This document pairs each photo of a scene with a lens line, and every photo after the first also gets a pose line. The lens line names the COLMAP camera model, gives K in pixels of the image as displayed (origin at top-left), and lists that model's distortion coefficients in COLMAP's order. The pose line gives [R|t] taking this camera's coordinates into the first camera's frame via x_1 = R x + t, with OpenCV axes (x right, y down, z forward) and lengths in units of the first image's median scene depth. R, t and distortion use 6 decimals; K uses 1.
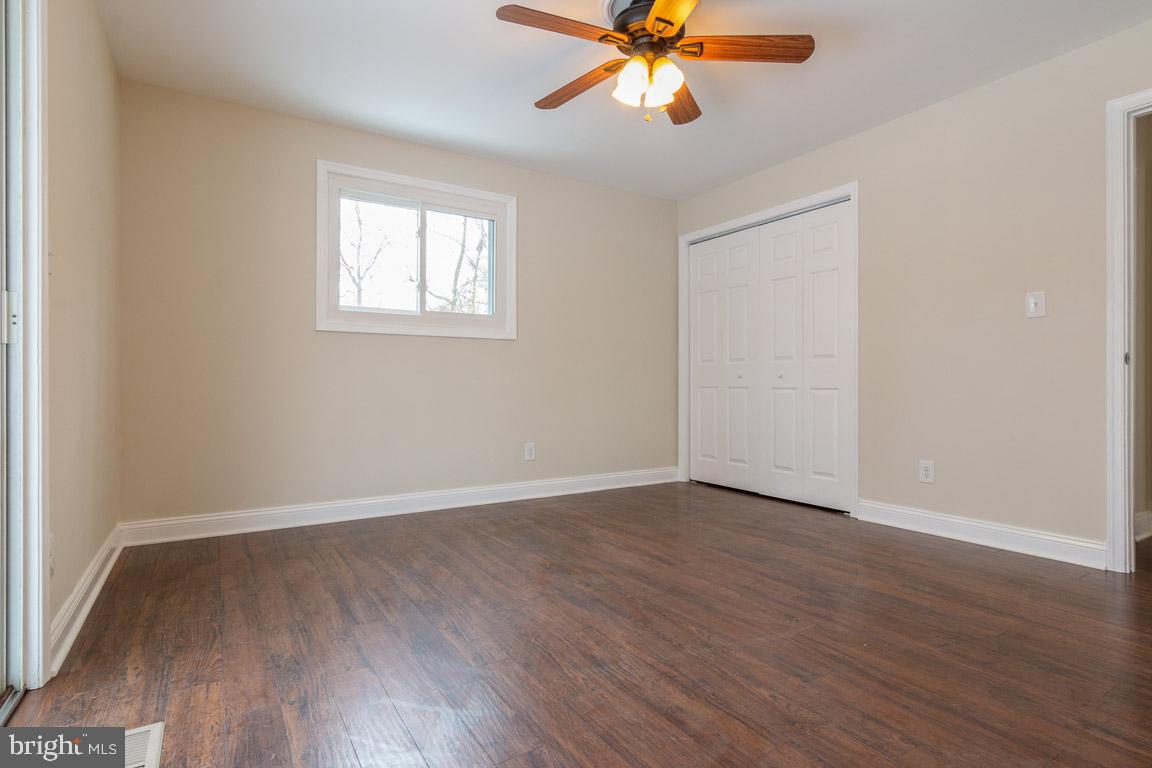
lens RADIAL K [[578.9, 0, 572.4], [0, 578.9, 377.1], [0, 0, 1]] dist [0.002848, 0.001359]
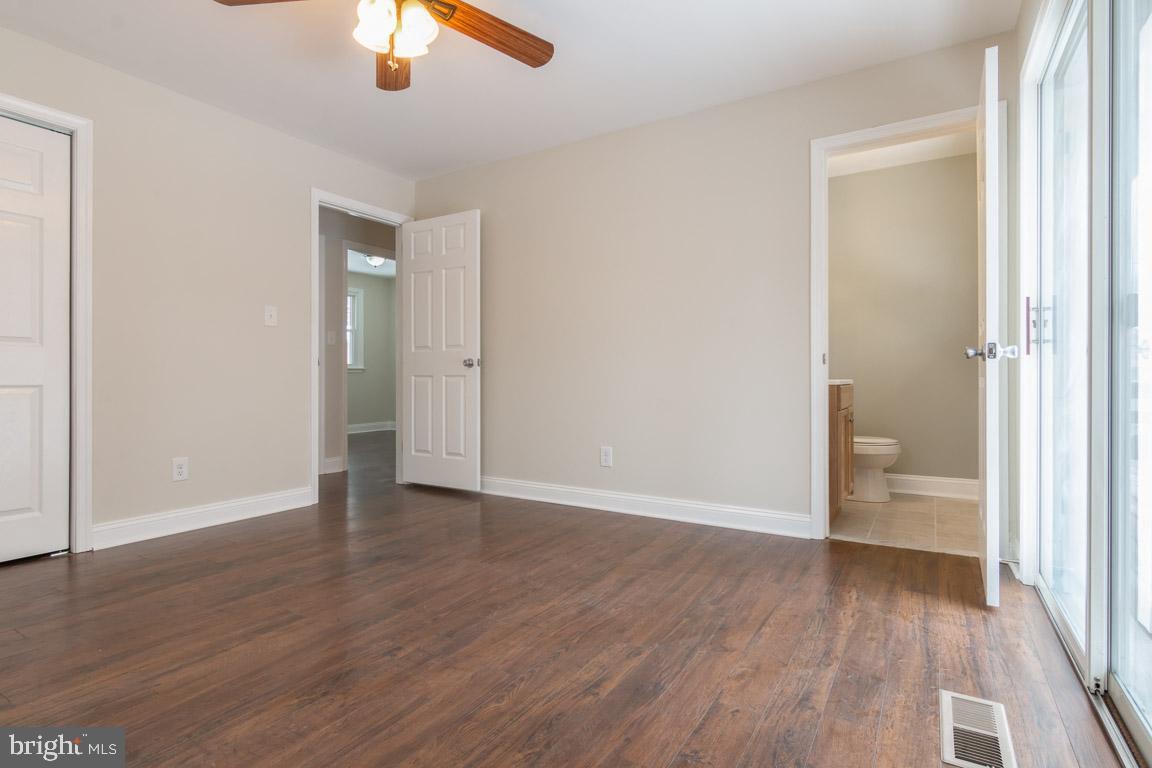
lens RADIAL K [[578.9, 0, 572.4], [0, 578.9, 377.1], [0, 0, 1]] dist [0.002848, 0.001359]
pose [[-0.442401, 0.002465, 0.896814, -0.867415], [-0.010722, 0.999910, -0.008037, 0.015002], [-0.896753, -0.013171, -0.442335, 1.323127]]
